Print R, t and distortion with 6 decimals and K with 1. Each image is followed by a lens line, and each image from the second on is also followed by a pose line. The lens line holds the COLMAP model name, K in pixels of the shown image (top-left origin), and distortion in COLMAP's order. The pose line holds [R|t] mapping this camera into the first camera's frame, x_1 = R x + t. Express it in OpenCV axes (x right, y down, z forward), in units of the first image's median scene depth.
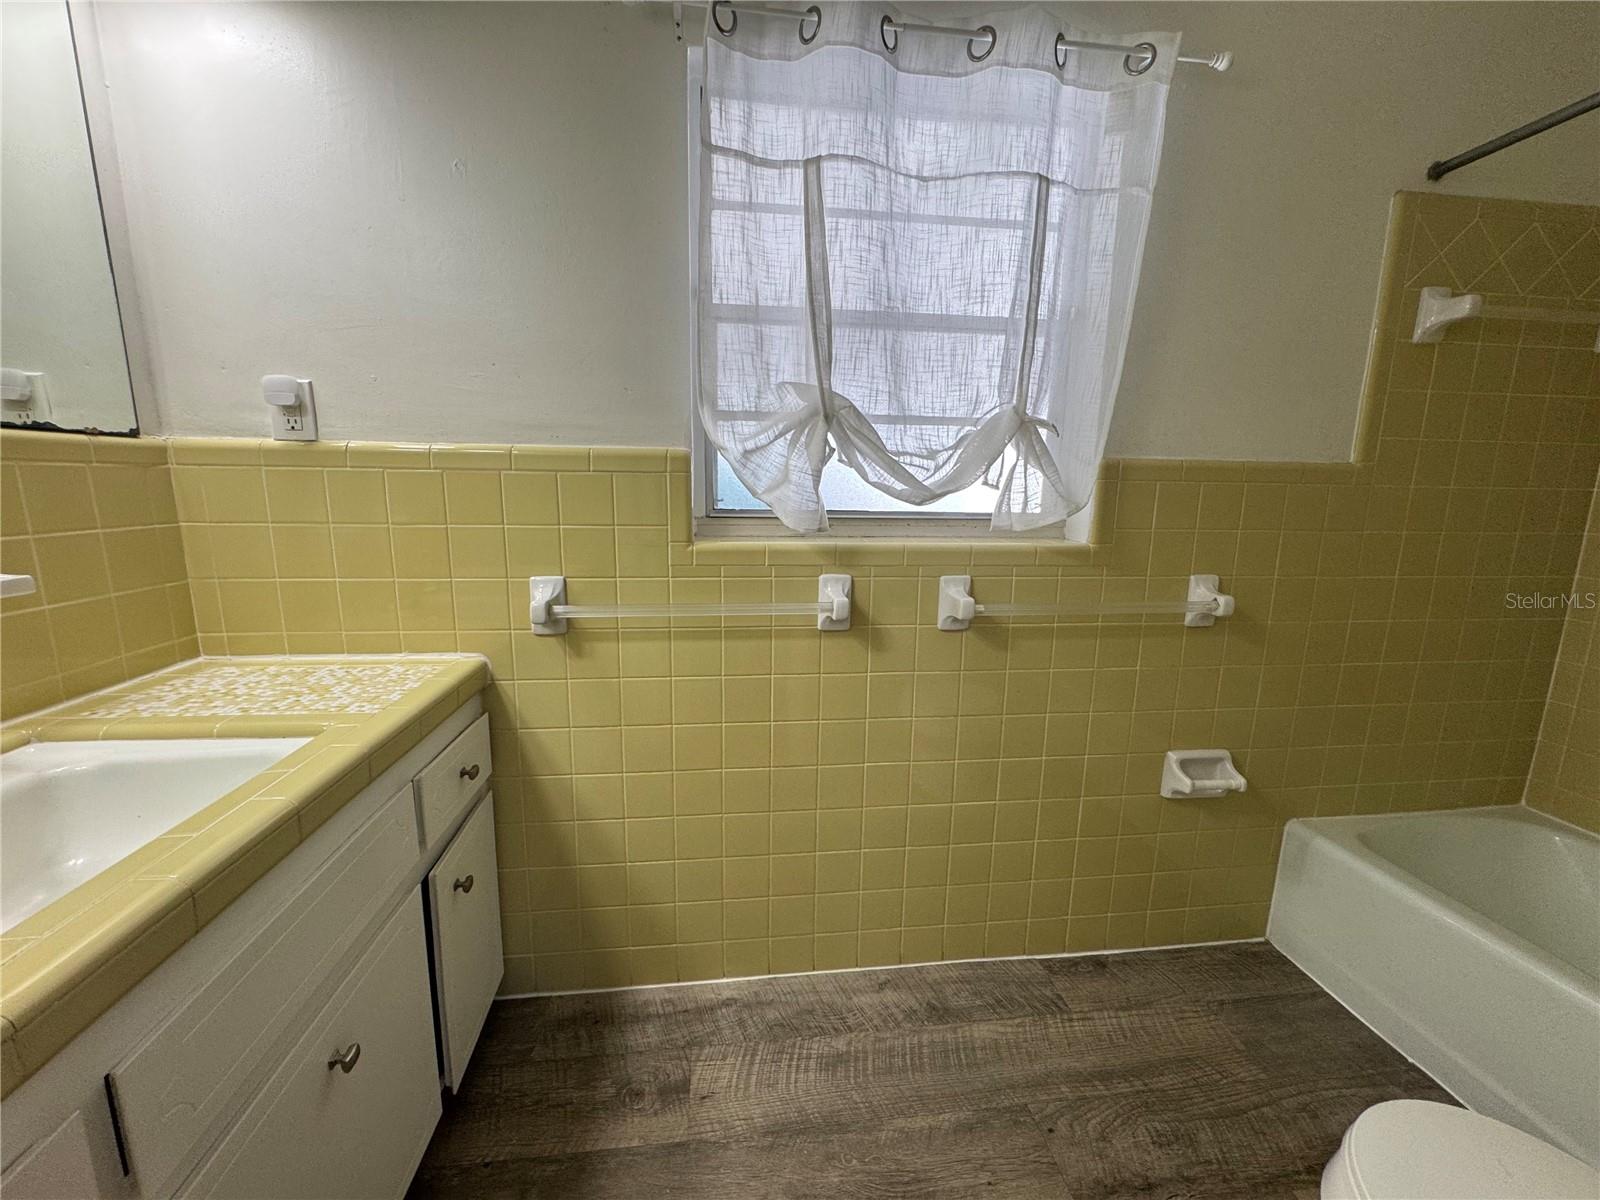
lens RADIAL K [[644.8, 0, 795.7], [0, 644.8, 600.9], [0, 0, 1]] dist [-0.003116, 0.000544]
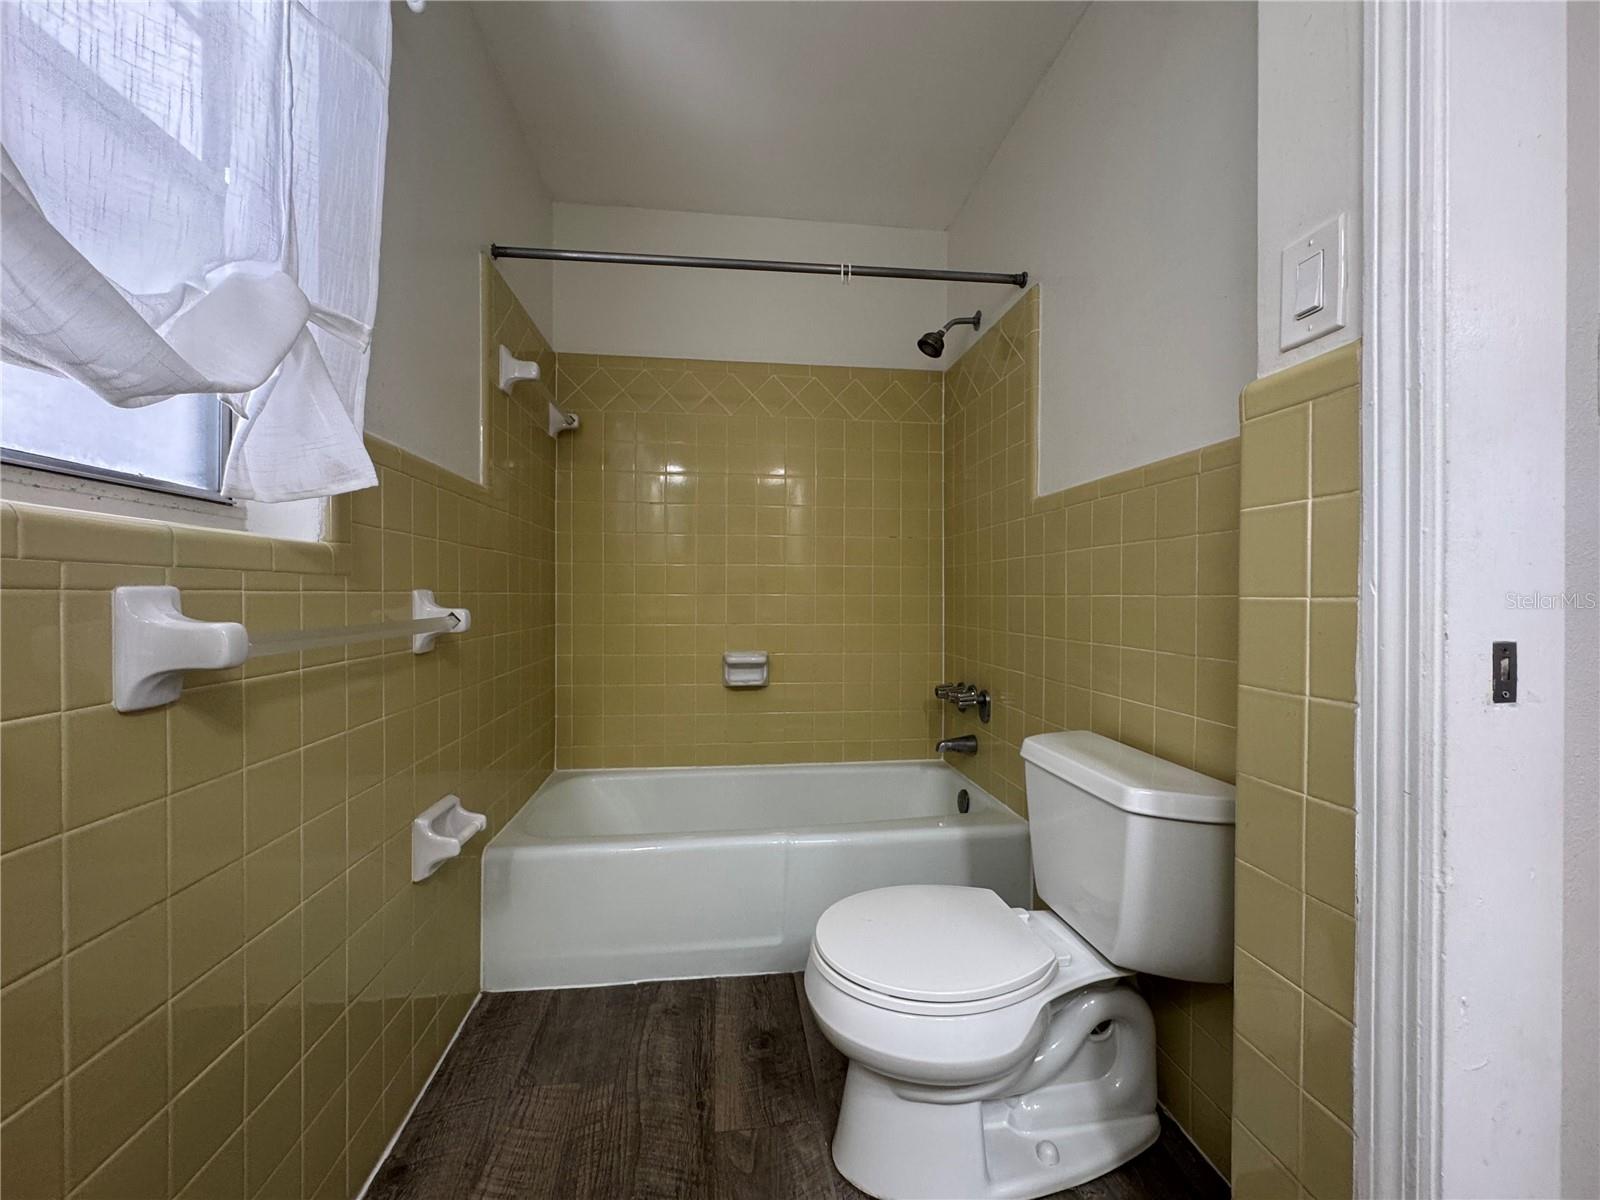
lens RADIAL K [[644.8, 0, 799.8], [0, 644.8, 600.1], [0, 0, 1]] dist [-0.003116, 0.000544]
pose [[-0.010073, -0.019868, 0.999752, -0.186298], [0.174521, 0.984423, 0.021322, 0.036845], [-0.984602, 0.174692, -0.006449, 0.483181]]
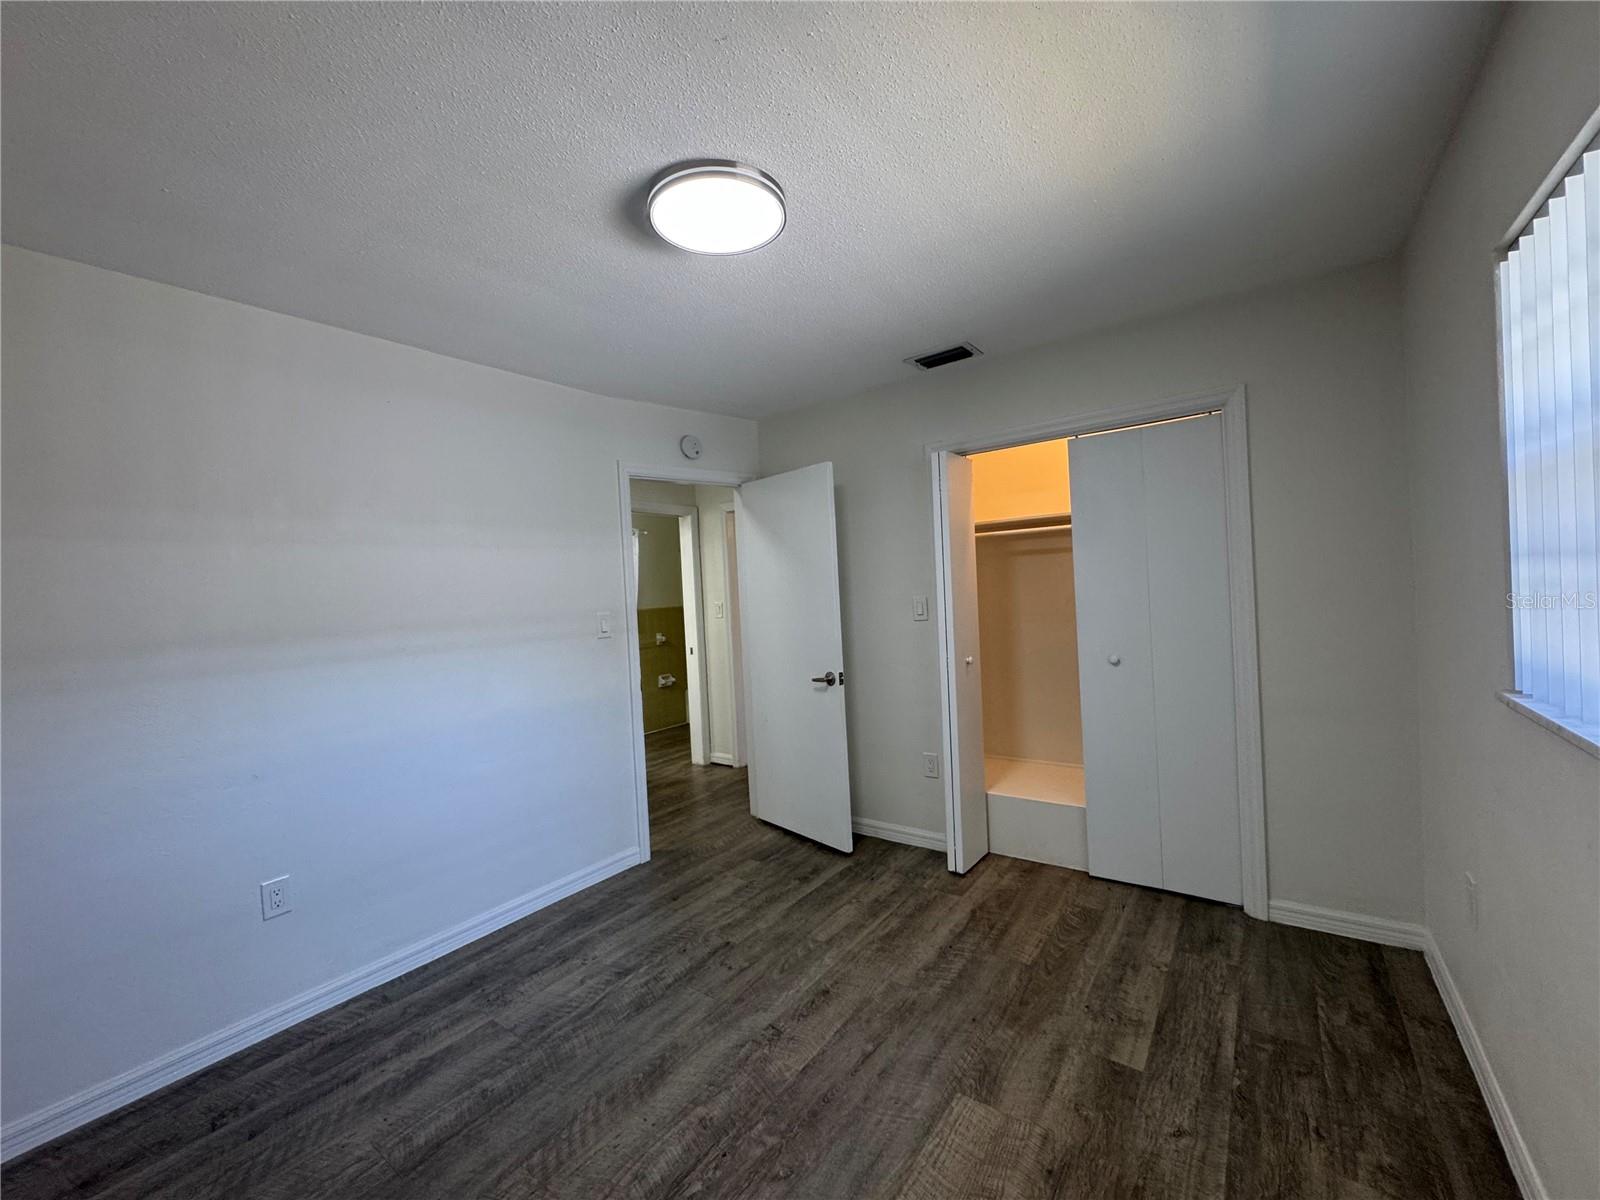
lens RADIAL K [[644.8, 0, 800.9], [0, 644.8, 603.3], [0, 0, 1]] dist [-0.003116, 0.000544]
pose [[0.677907, -0.063234, 0.732423, -1.796447], [0.193461, 0.976522, -0.094752, 0.339685], [-0.709236, 0.205928, 0.674224, -2.525321]]
